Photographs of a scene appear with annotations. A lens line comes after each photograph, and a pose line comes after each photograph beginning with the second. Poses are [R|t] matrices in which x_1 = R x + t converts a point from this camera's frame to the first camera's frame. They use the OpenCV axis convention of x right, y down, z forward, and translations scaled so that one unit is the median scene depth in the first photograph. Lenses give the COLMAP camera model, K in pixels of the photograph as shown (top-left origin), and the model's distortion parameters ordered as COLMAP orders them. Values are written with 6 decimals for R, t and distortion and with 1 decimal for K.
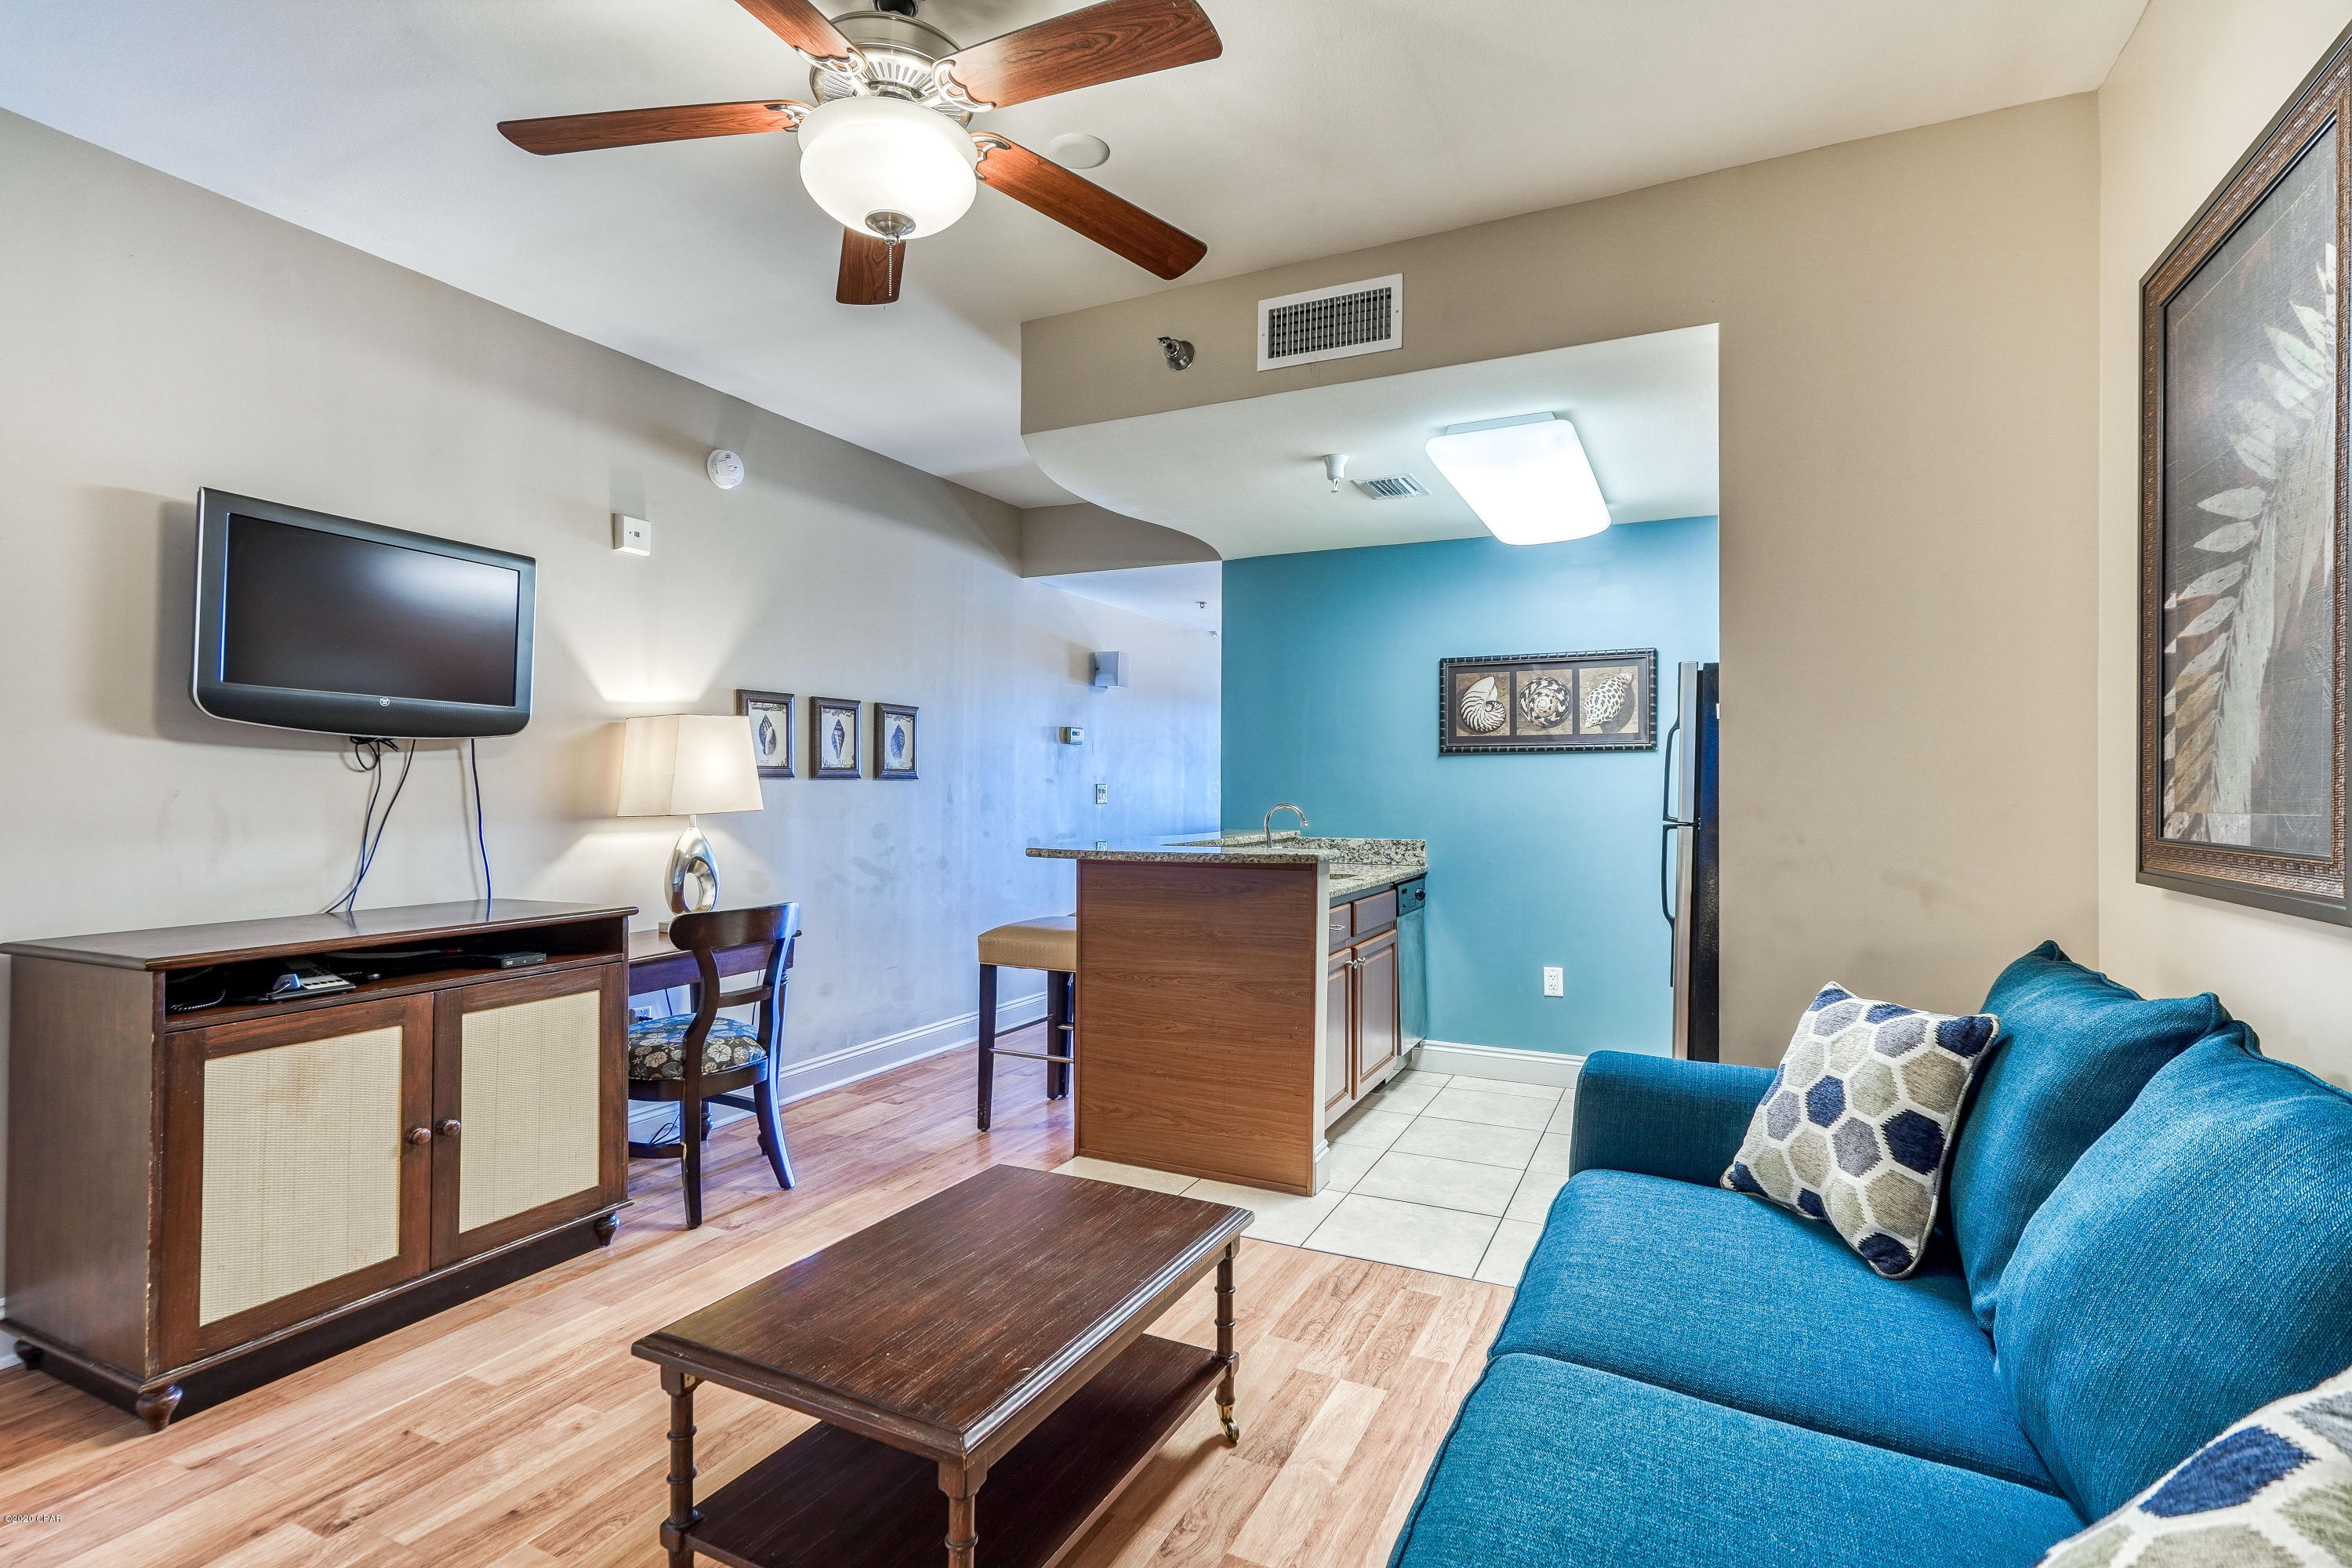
lens RADIAL K [[1120.2, 0, 1129.5], [0, 1120.2, 756.6], [0, 0, 1]] dist [-0.003845, 0.010230]
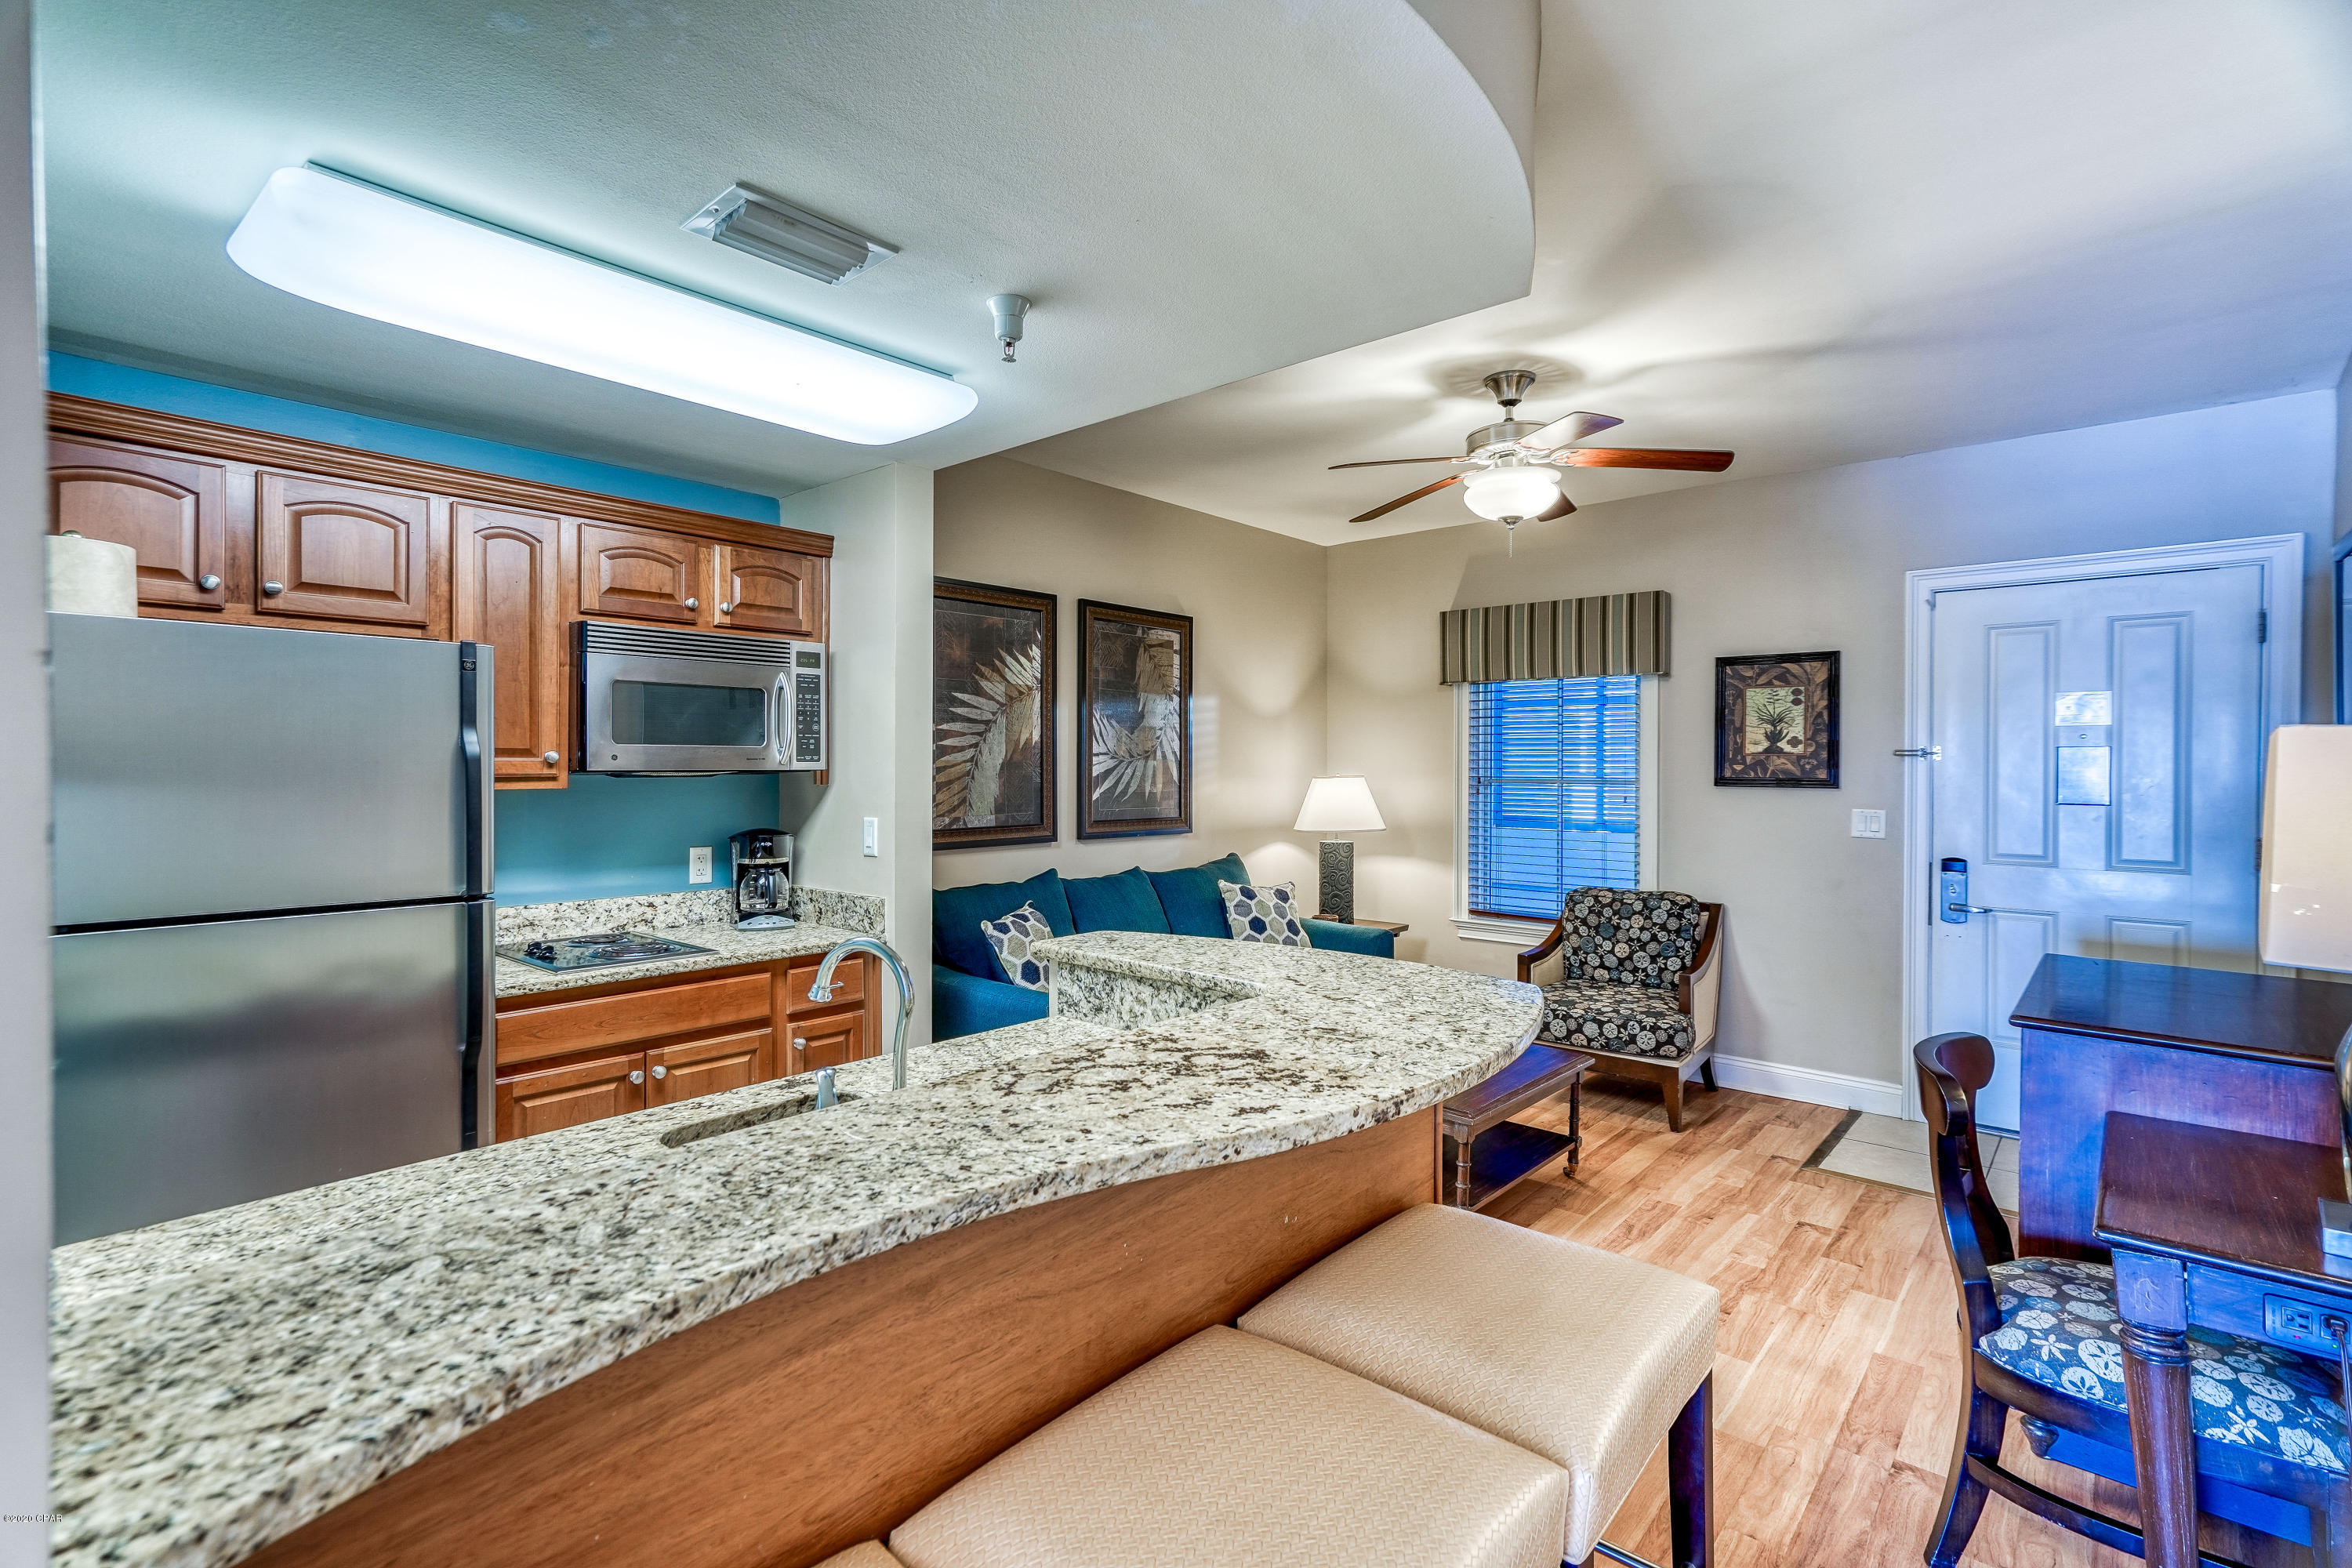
lens RADIAL K [[1120.2, 0, 1136.0], [0, 1120.2, 771.8], [0, 0, 1]] dist [-0.003845, 0.010230]
pose [[-0.968360, -0.009977, 0.249358, -0.024666], [-0.014812, 0.999737, -0.017521, -0.004526], [-0.249118, -0.020660, -0.968253, 1.258479]]
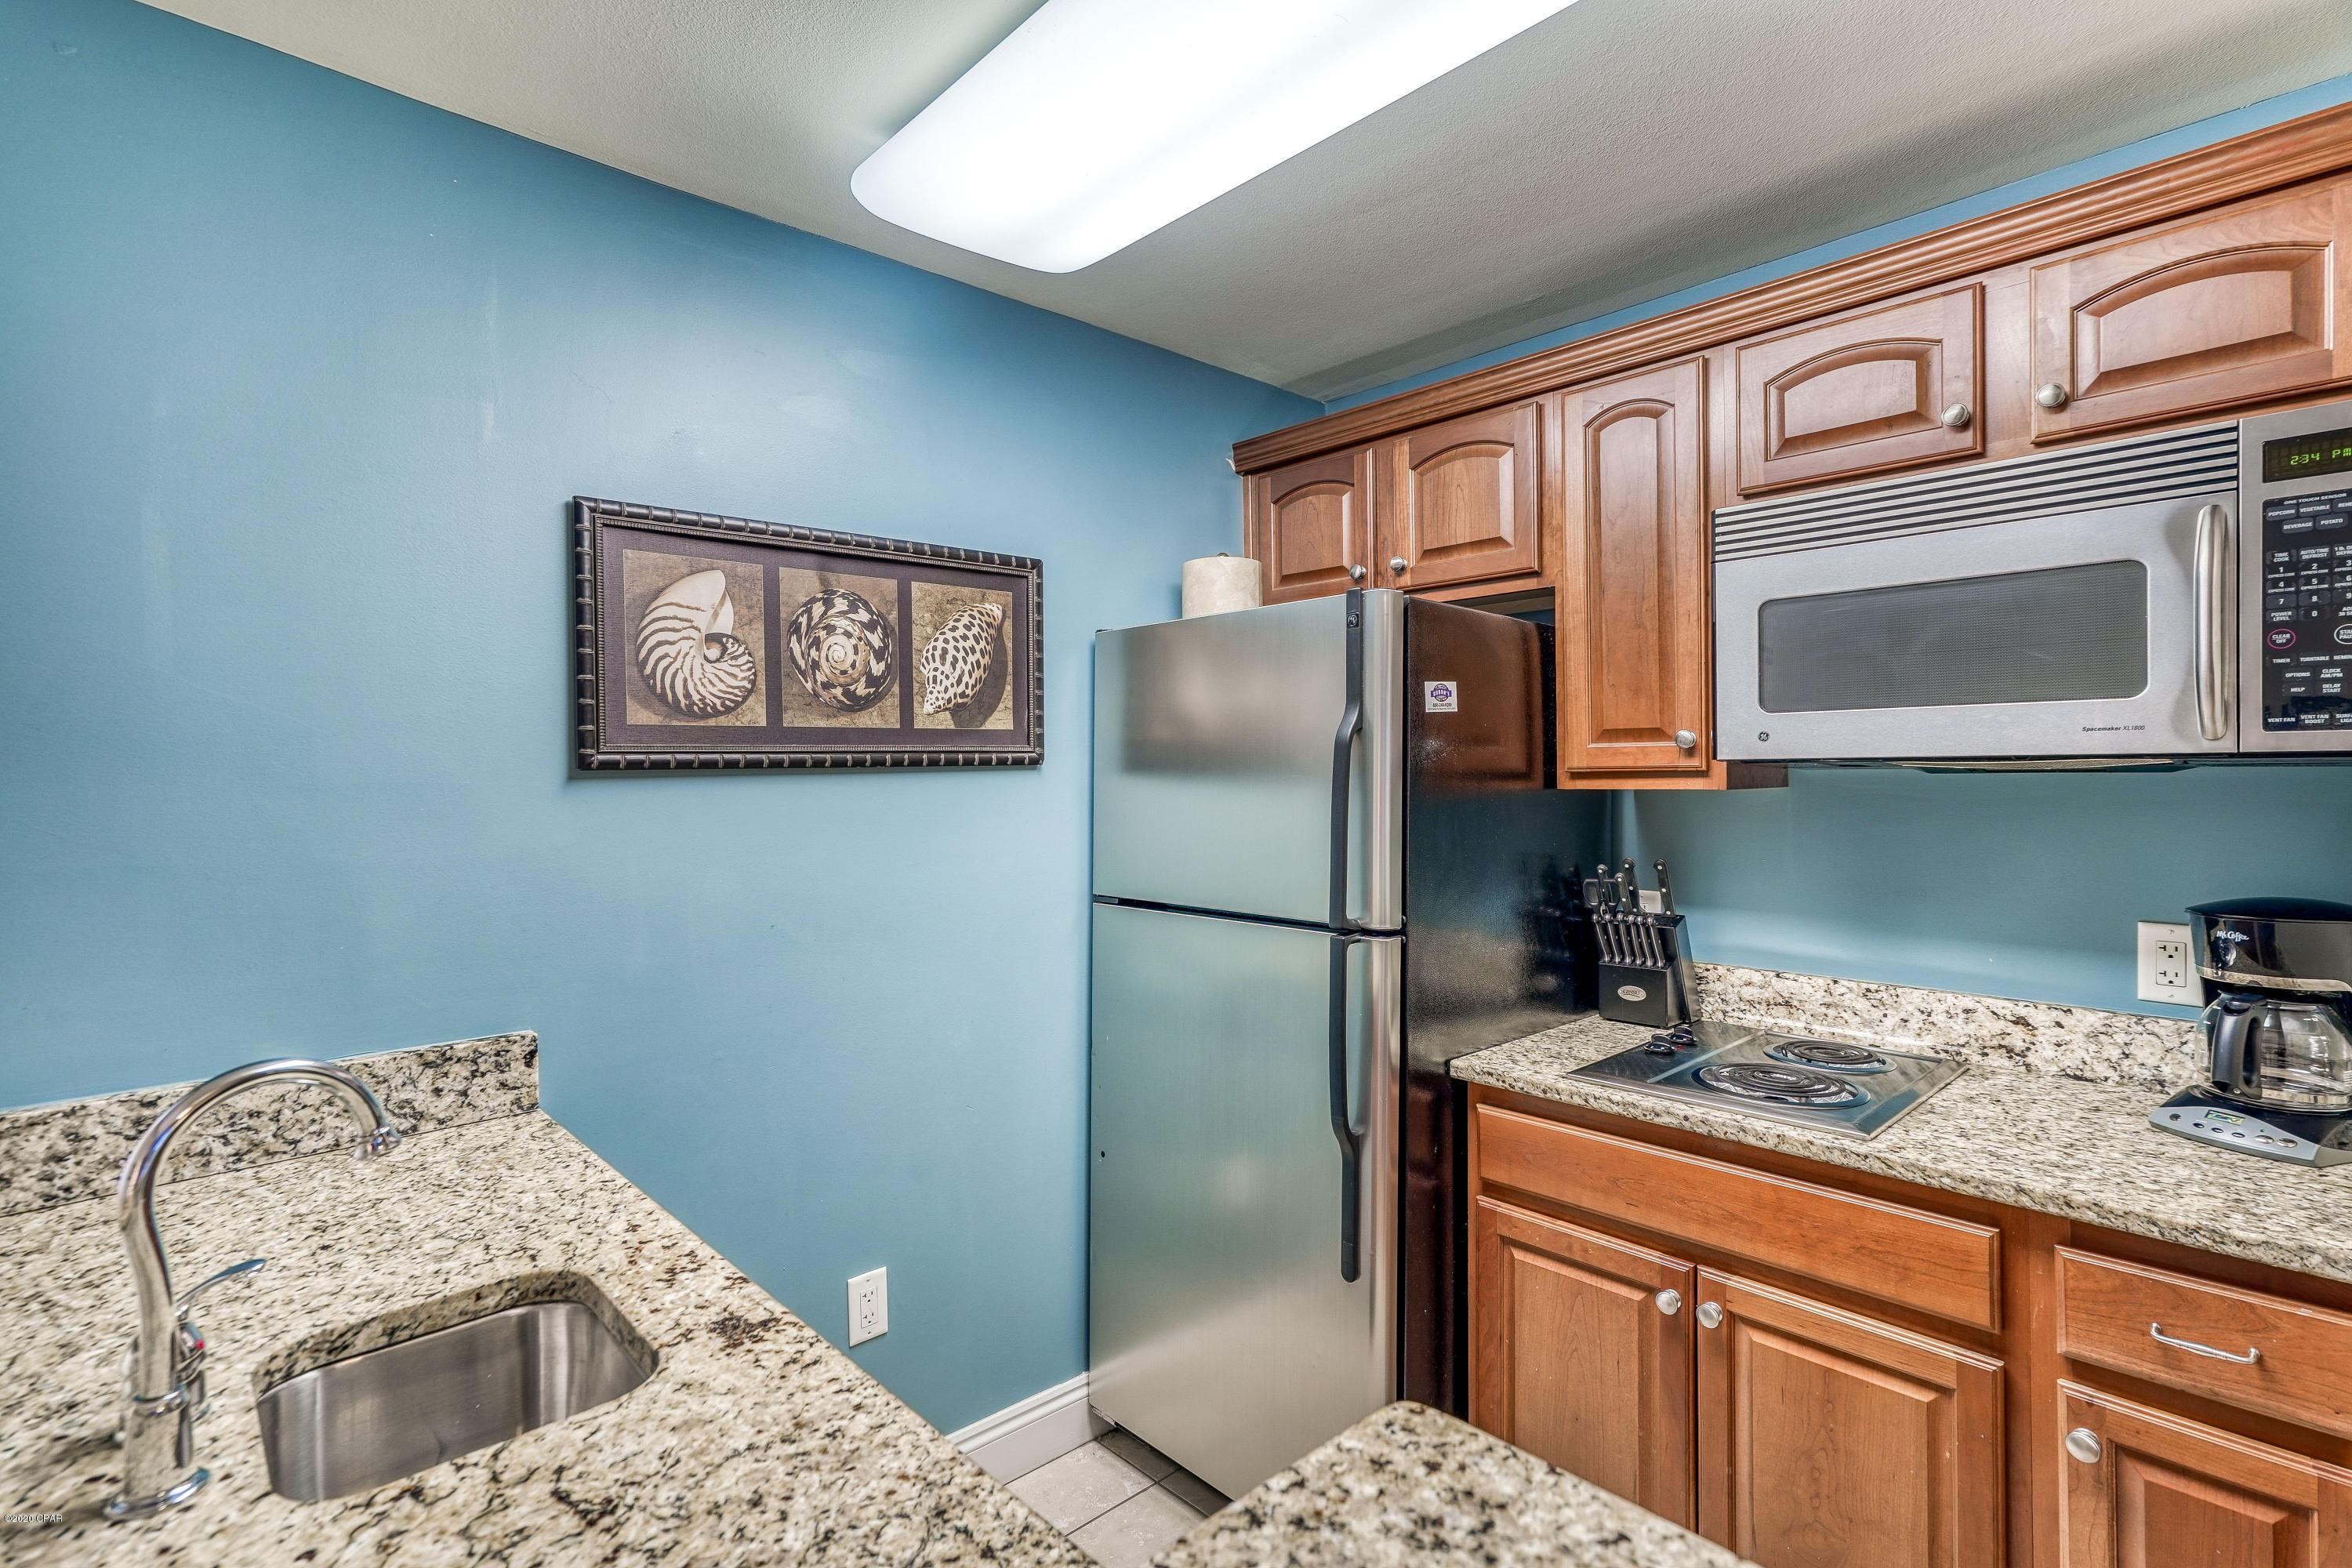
lens RADIAL K [[1120.2, 0, 1189.1], [0, 1120.2, 771.0], [0, 0, 1]] dist [-0.003845, 0.010230]
pose [[0.337230, -0.009732, 0.941372, 0.017350], [-0.013889, 0.999786, 0.015311, -0.011554], [-0.941320, -0.018238, 0.337022, 0.748594]]
